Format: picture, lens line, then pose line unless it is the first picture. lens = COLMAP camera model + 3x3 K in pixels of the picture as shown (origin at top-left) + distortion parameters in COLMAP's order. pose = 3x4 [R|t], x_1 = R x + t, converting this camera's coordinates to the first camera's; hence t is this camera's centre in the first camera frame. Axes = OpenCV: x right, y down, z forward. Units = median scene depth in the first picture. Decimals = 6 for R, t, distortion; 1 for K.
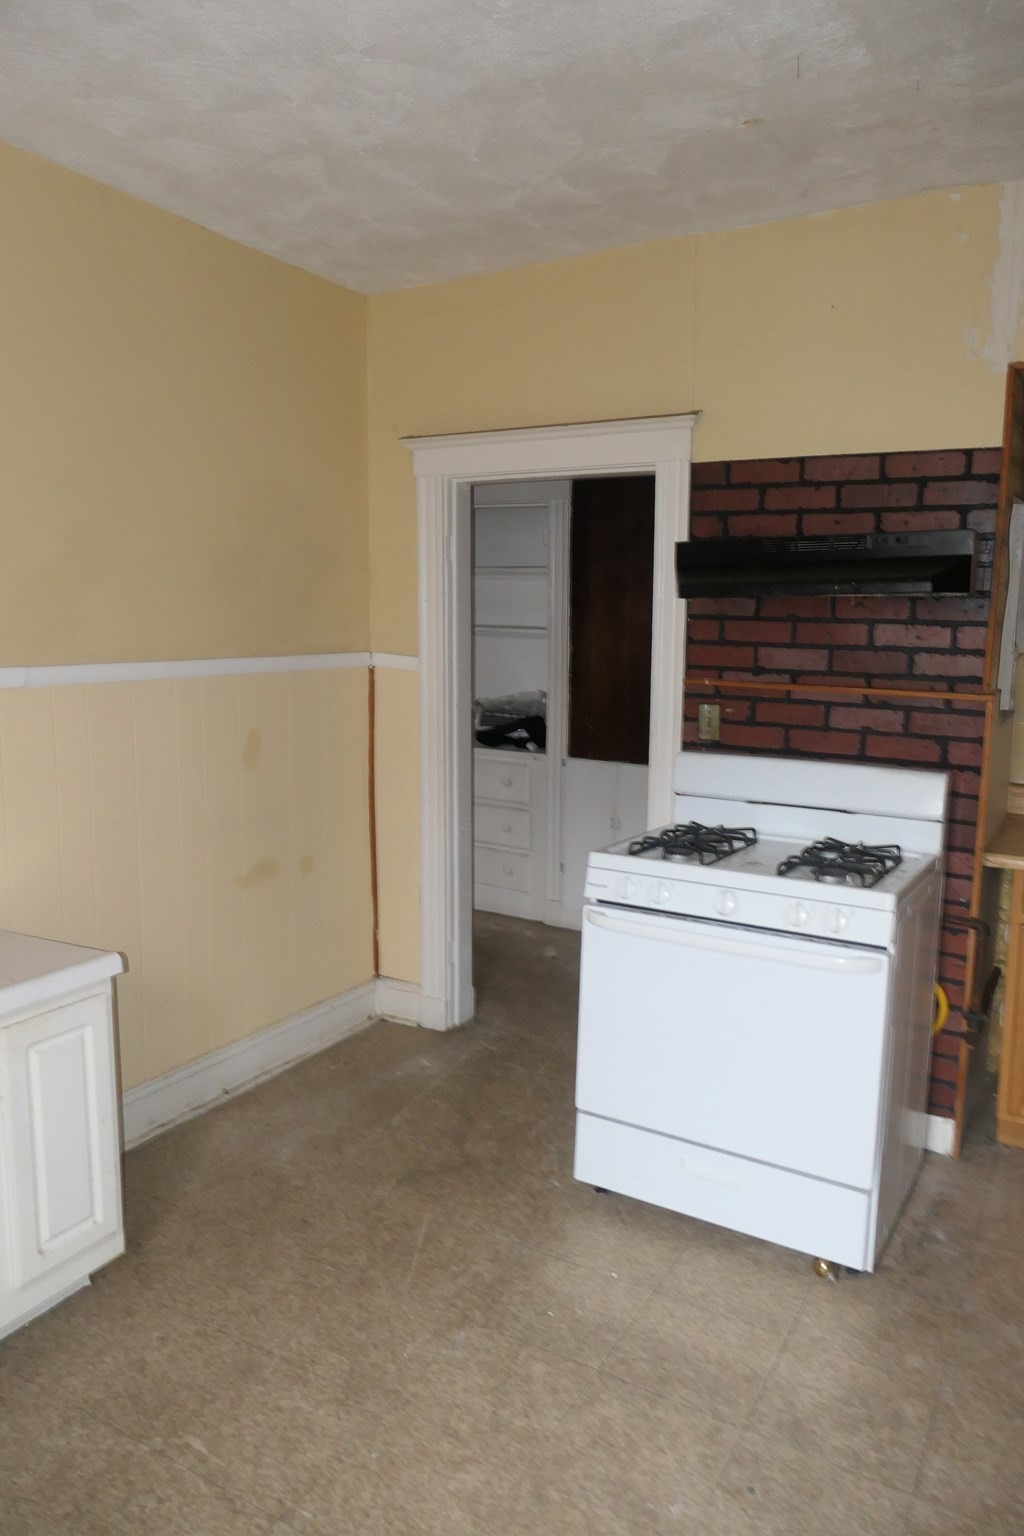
lens RADIAL K [[1081.3, 0, 524.4], [0, 1081.3, 771.7], [0, 0, 1]] dist [-0.000264, 0.010844]
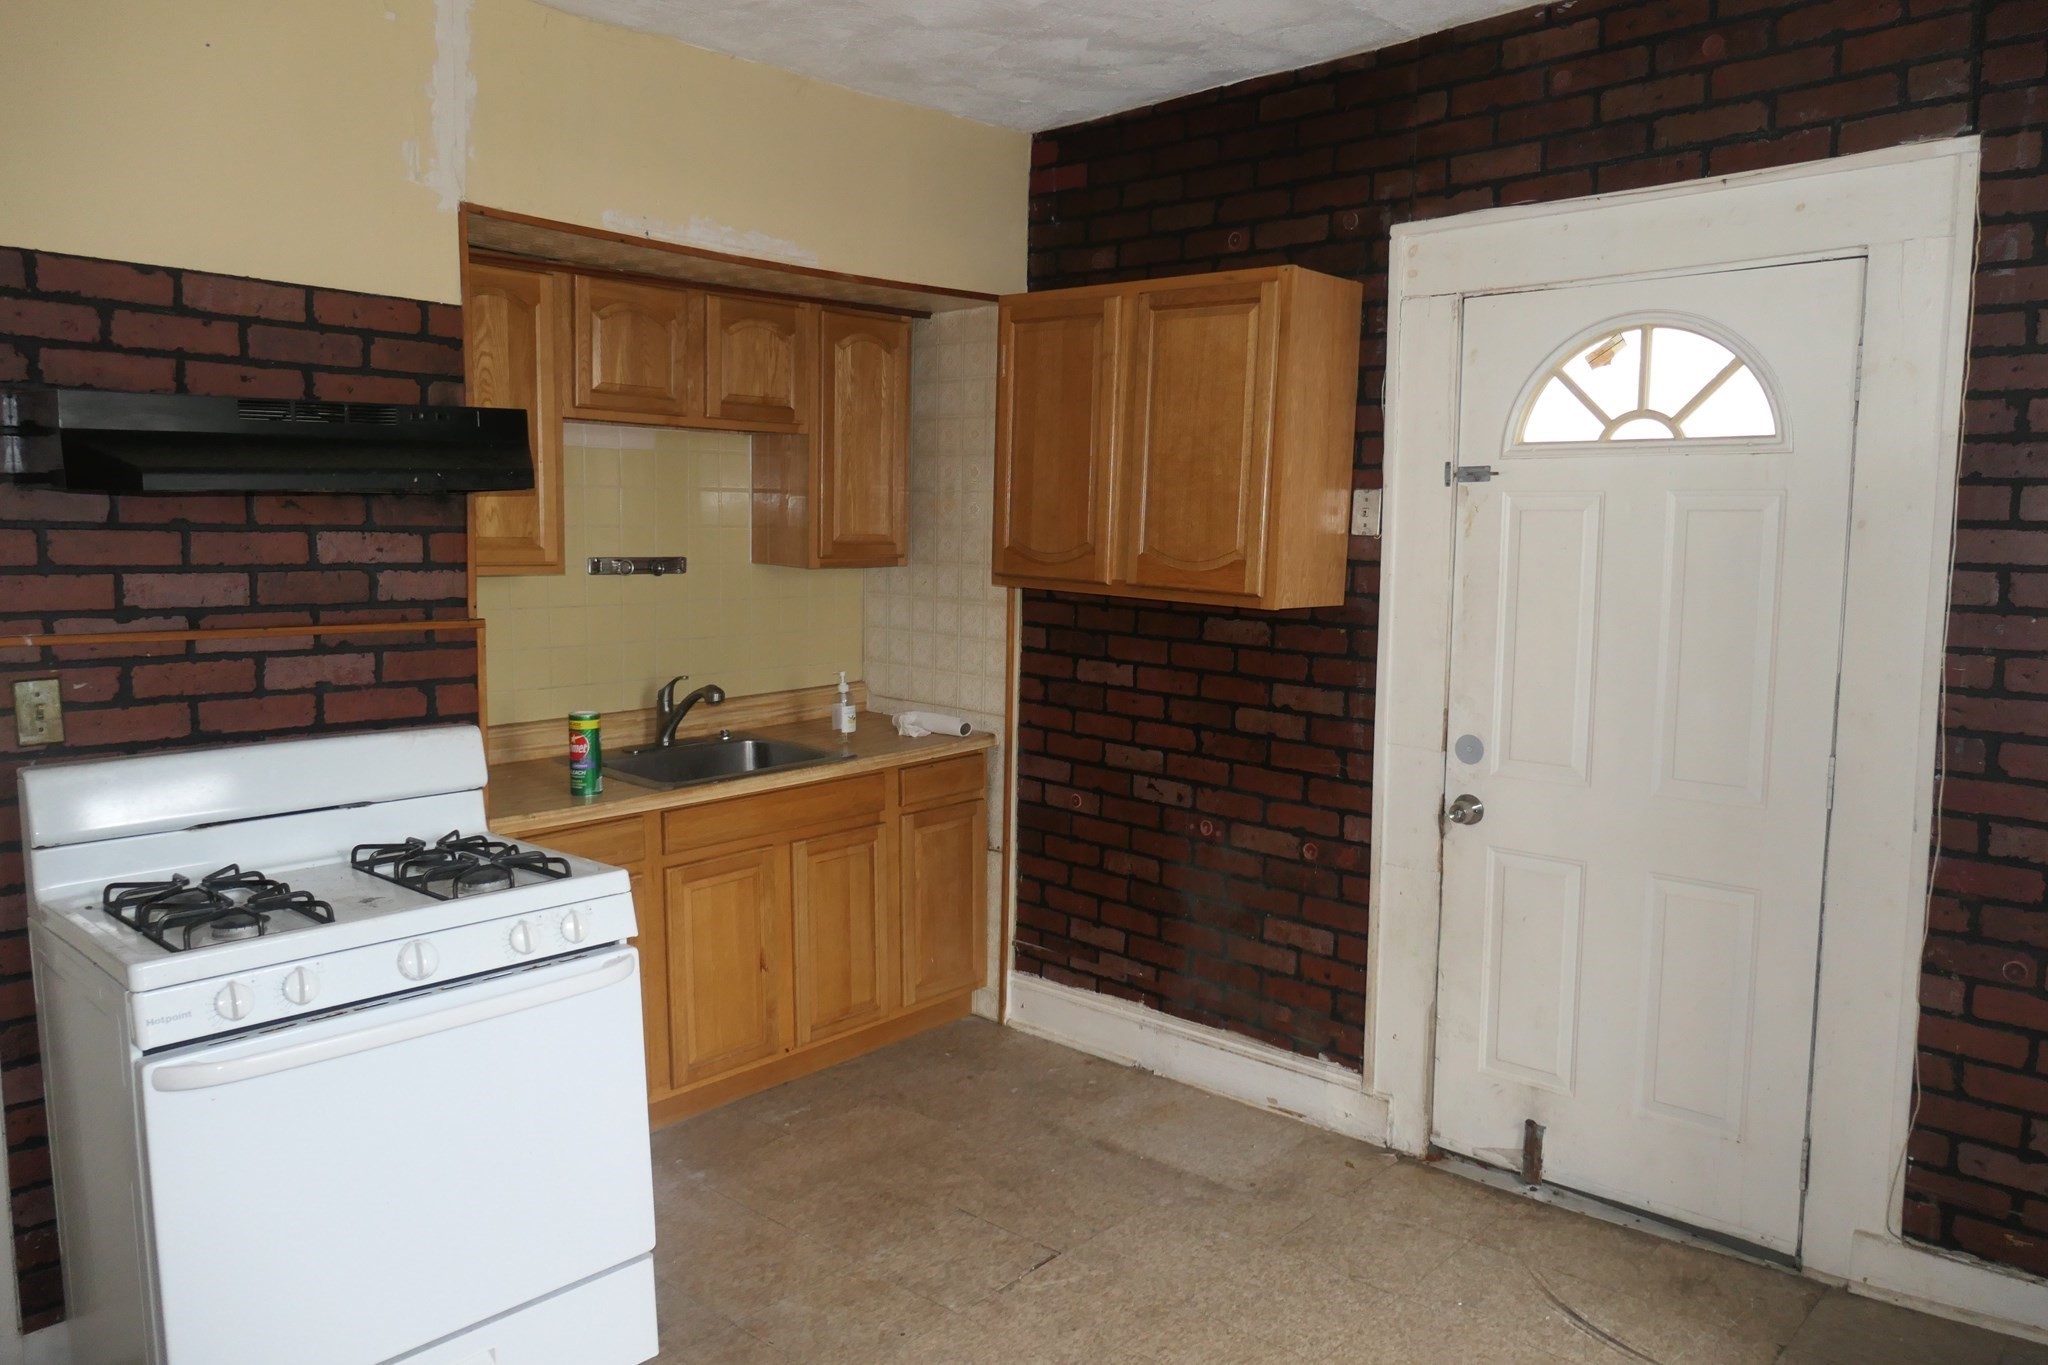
lens RADIAL K [[1441.7, 0, 1069.6], [0, 1441.7, 690.4], [0, 0, 1]] dist [-0.000264, 0.010844]
pose [[0.201039, -0.127036, 0.971311, -0.479720], [0.137660, 0.985380, 0.100383, -0.062705], [-0.969862, 0.113529, 0.215588, 0.344296]]
